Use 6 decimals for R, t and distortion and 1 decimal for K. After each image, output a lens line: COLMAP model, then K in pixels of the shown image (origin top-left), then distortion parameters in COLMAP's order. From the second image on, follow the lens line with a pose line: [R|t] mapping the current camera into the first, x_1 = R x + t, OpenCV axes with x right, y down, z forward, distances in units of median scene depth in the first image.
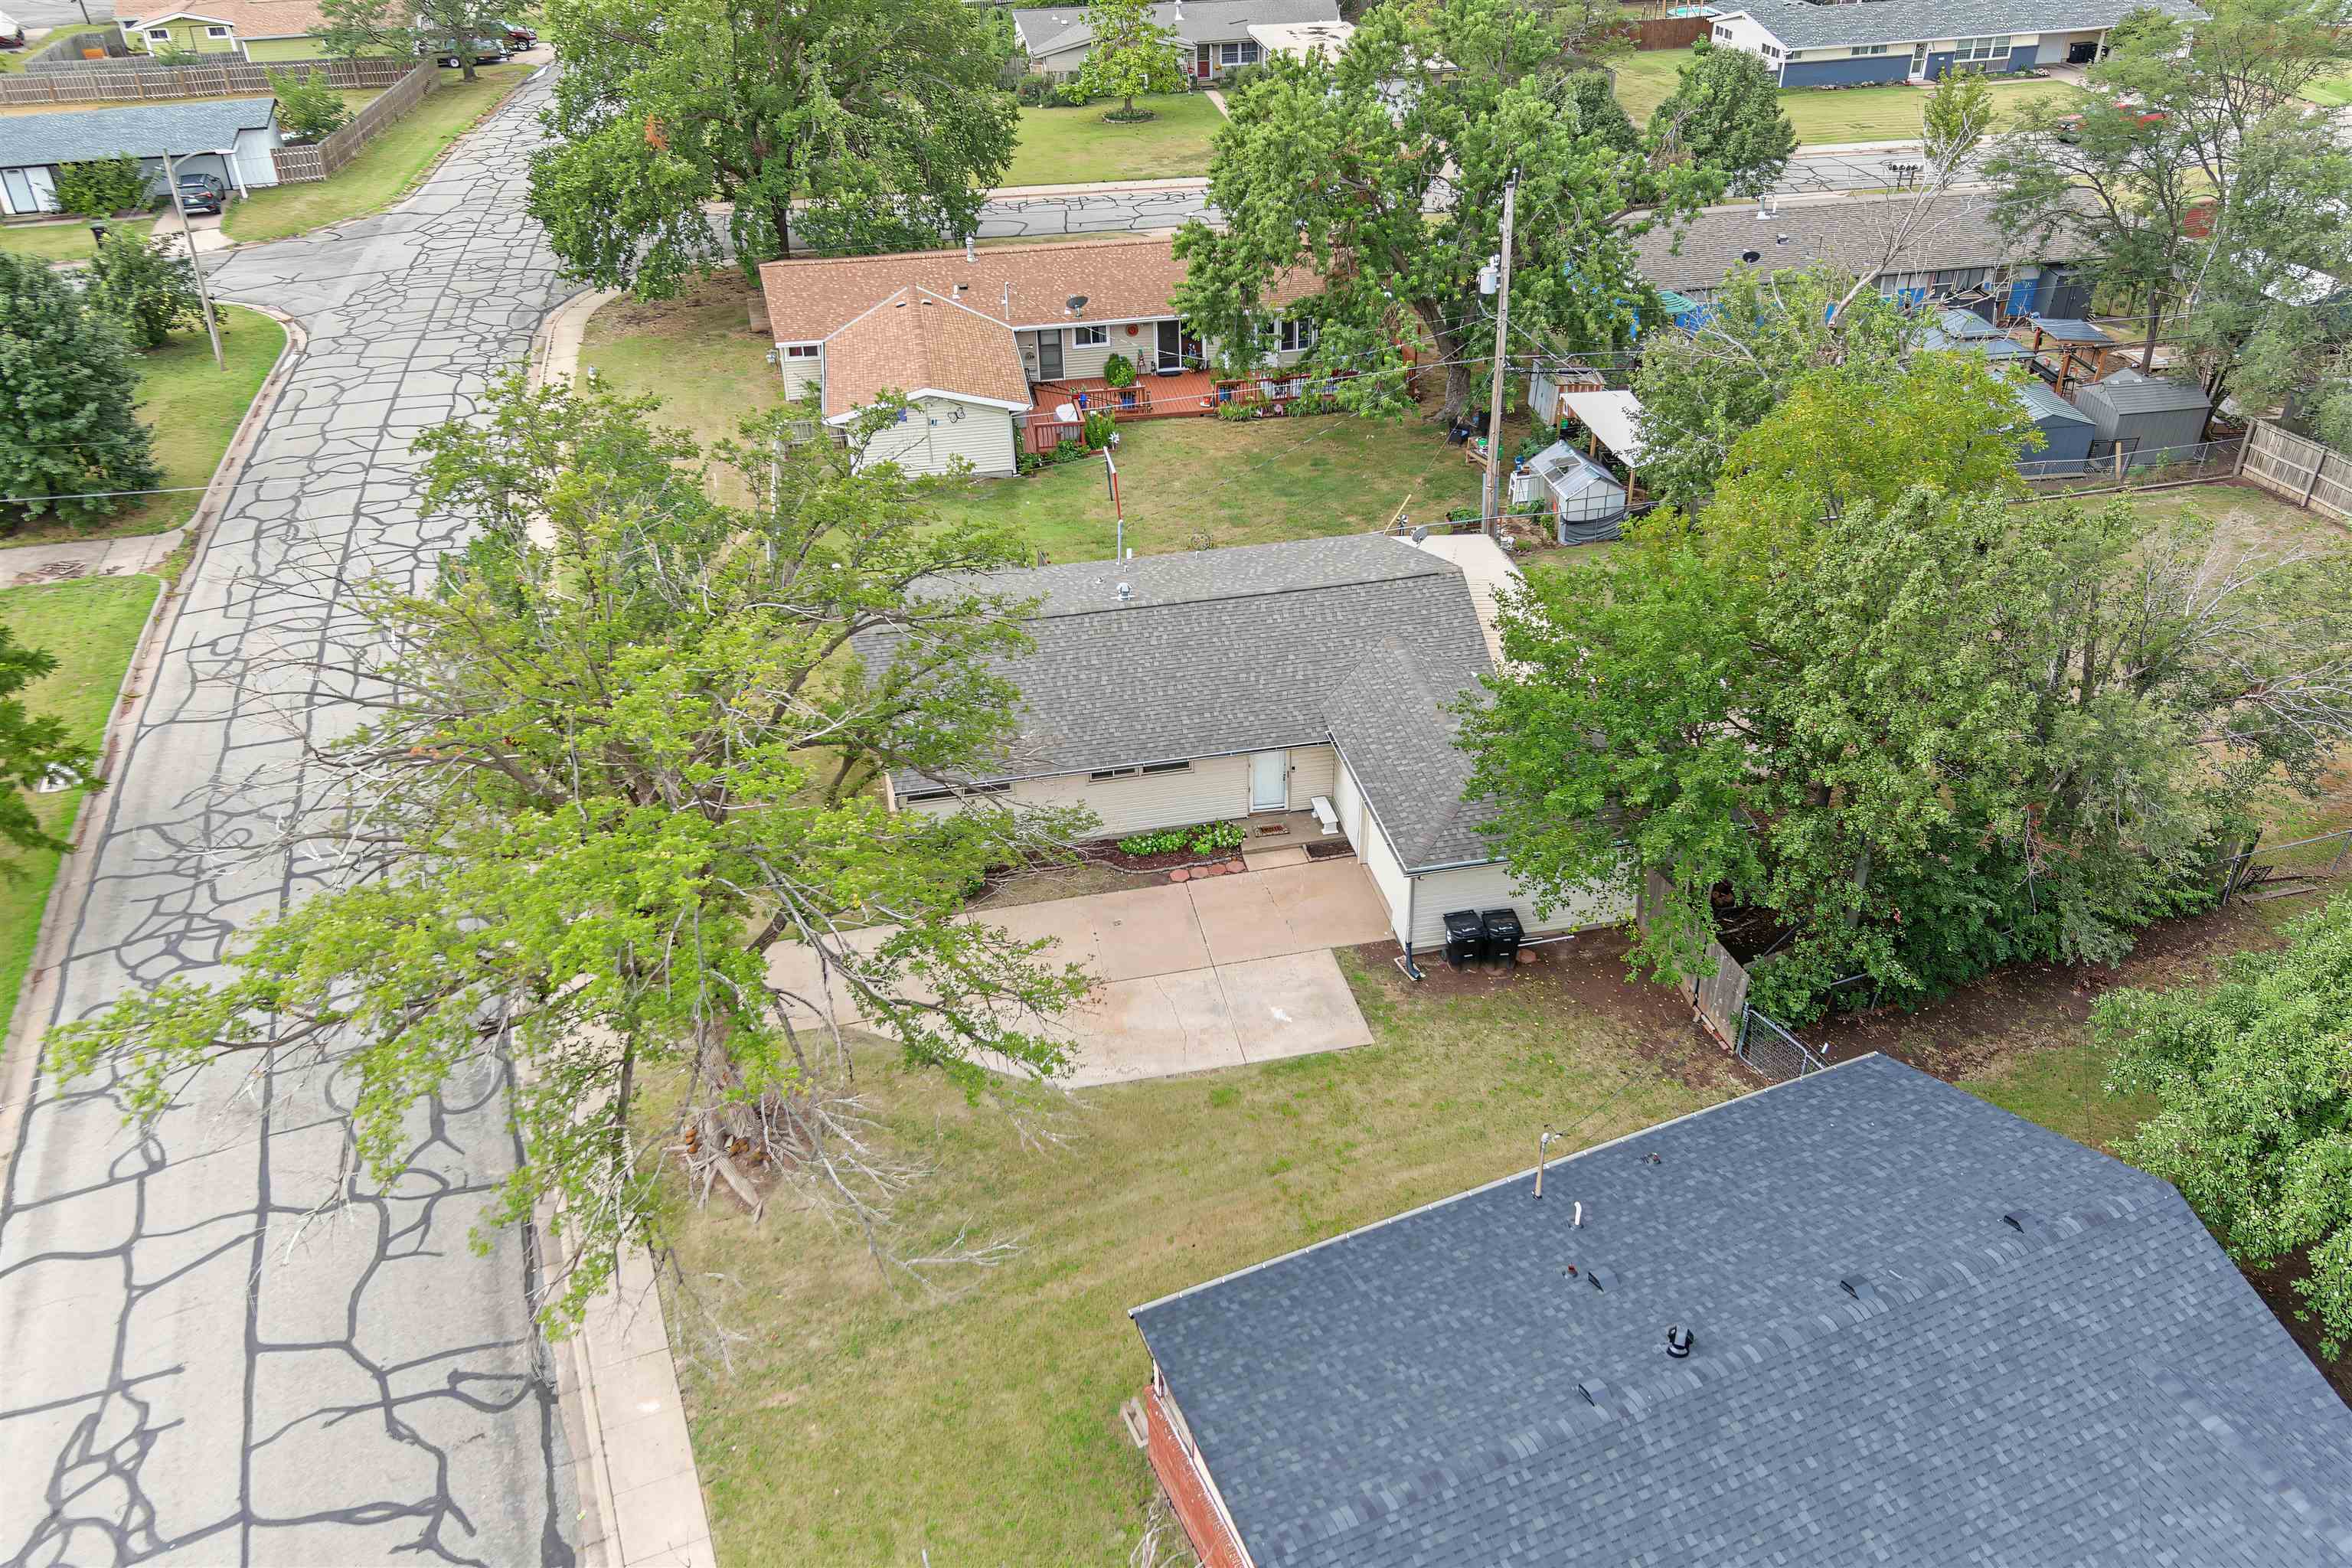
lens RADIAL K [[1779.1, 0, 1181.3], [0, 1779.1, 754.0], [0, 0, 1]] dist [0.061505, -0.073794]
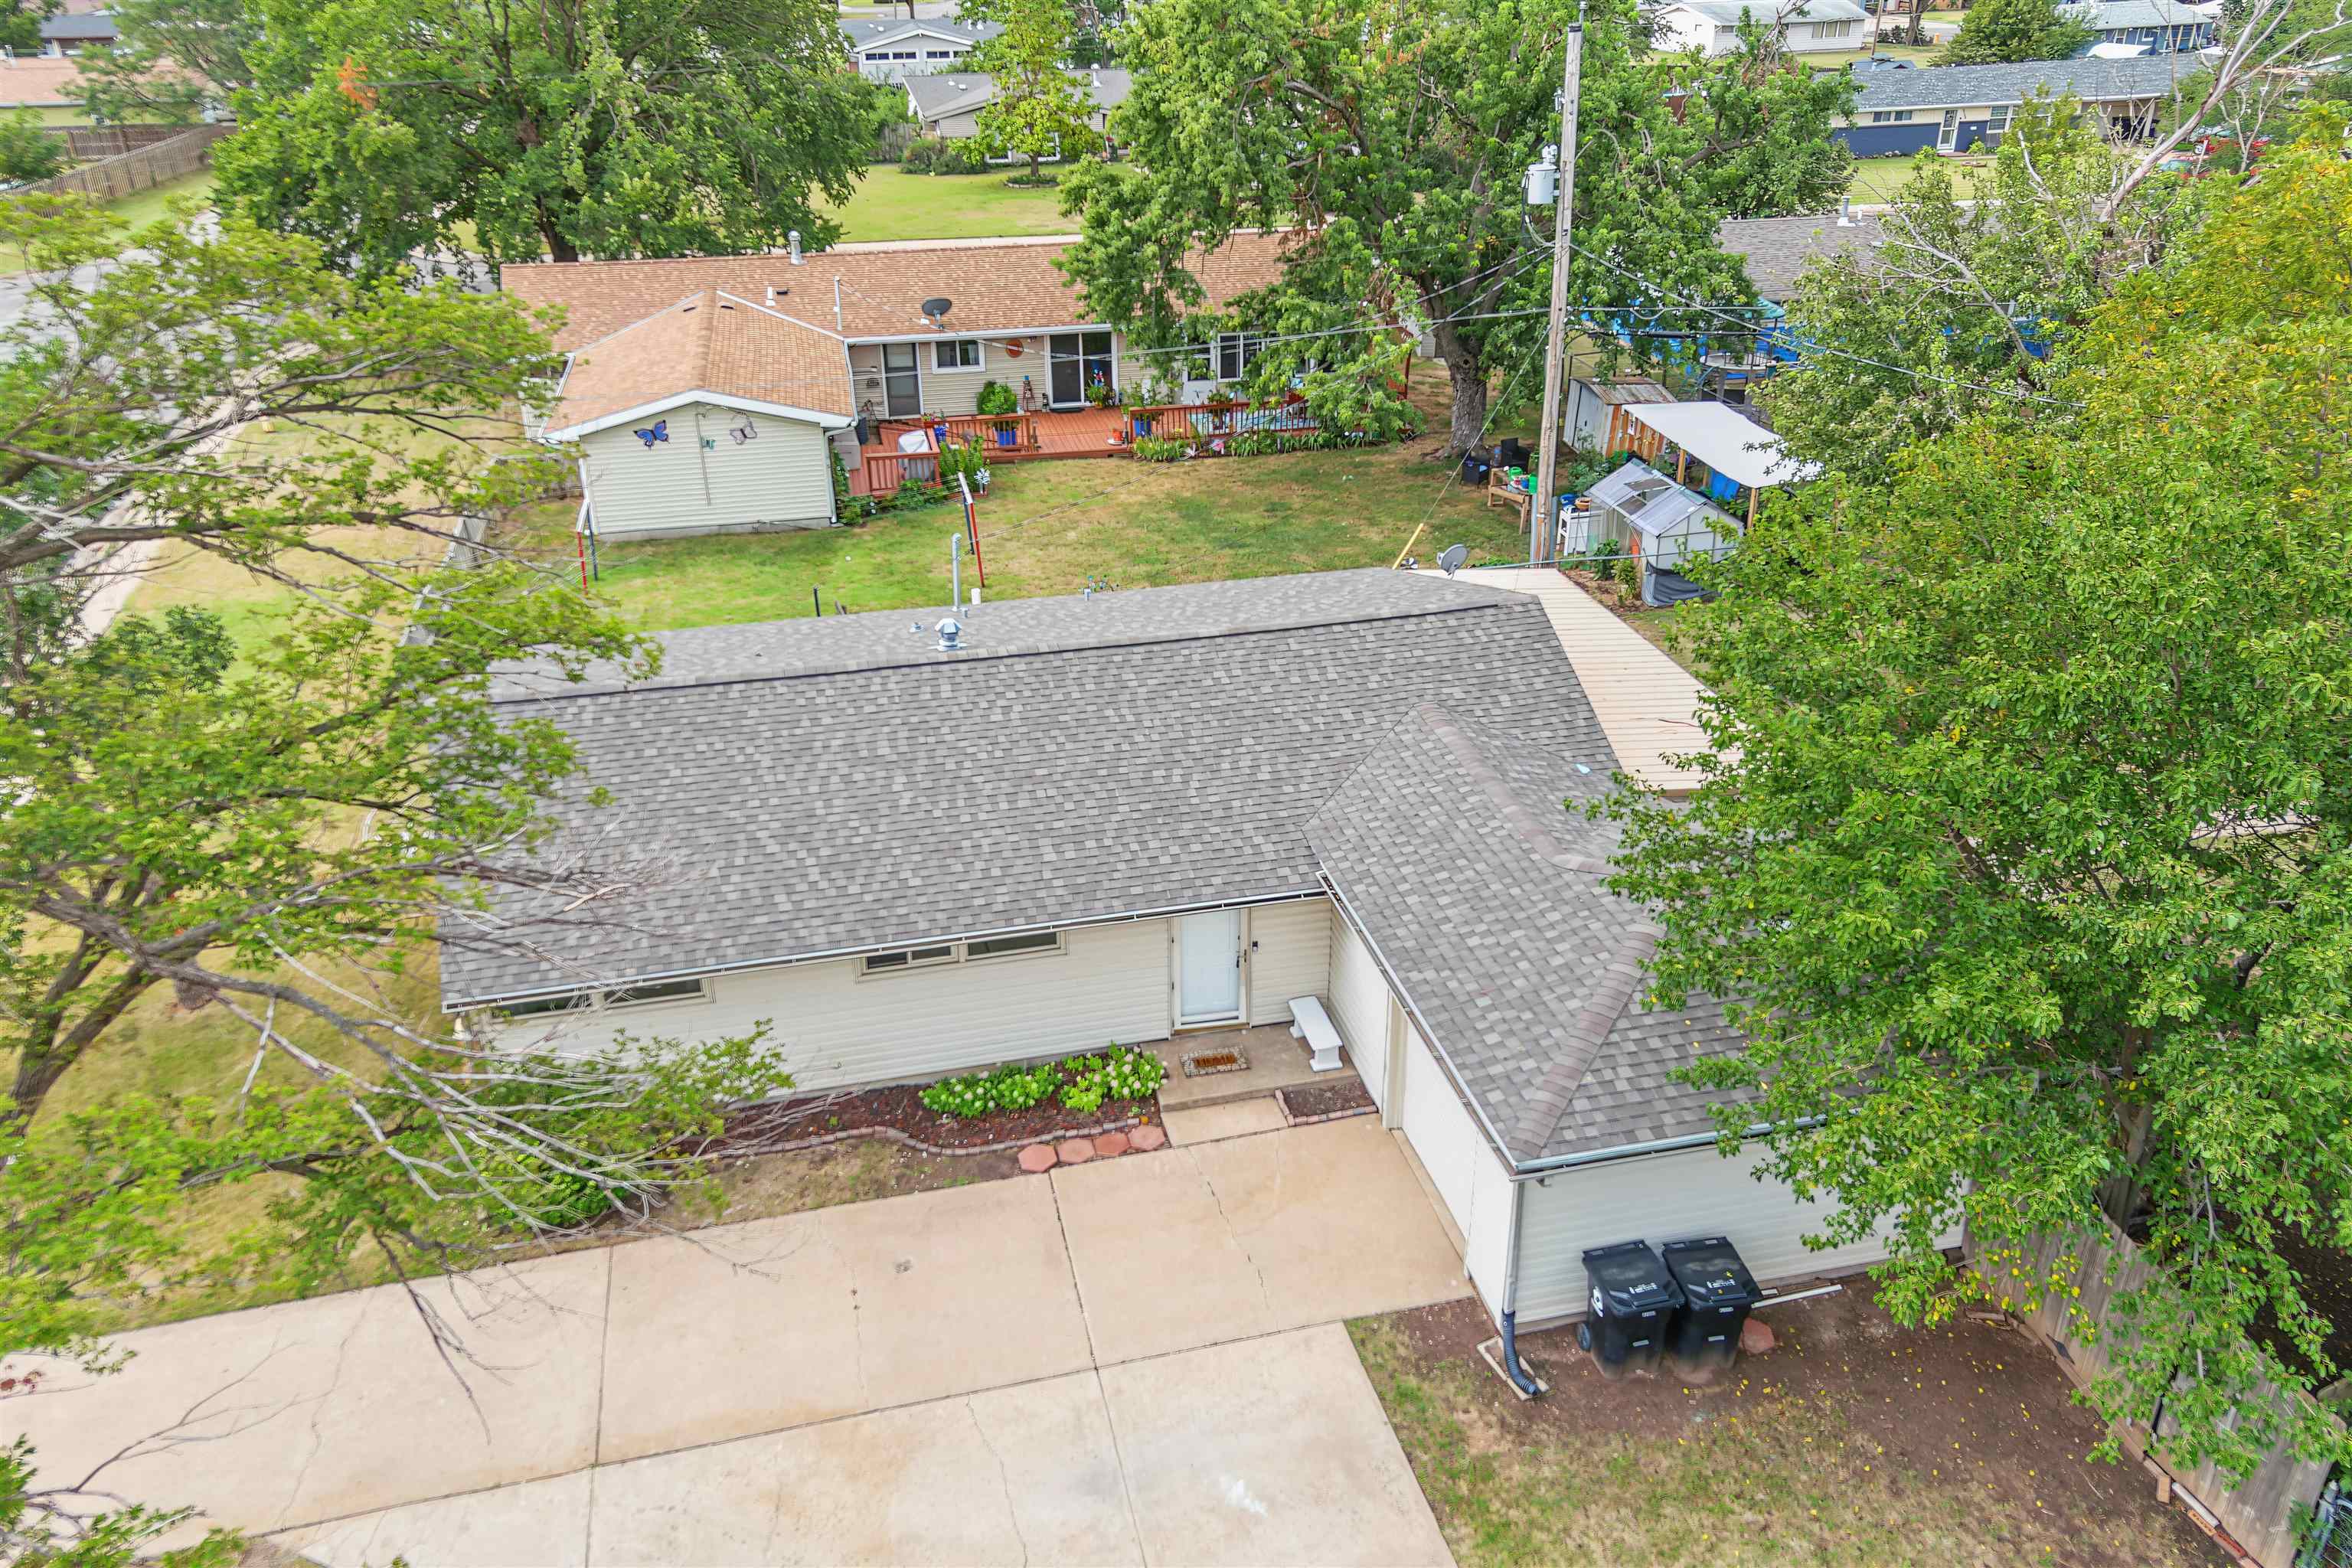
lens RADIAL K [[1779.1, 0, 1181.3], [0, 1779.1, 754.0], [0, 0, 1]] dist [0.061505, -0.073794]
pose [[0.999426, -0.006786, 0.033193, 0.018386], [0.010301, 0.994216, -0.106905, 0.006243], [-0.032276, 0.107186, 0.993715, 0.361173]]
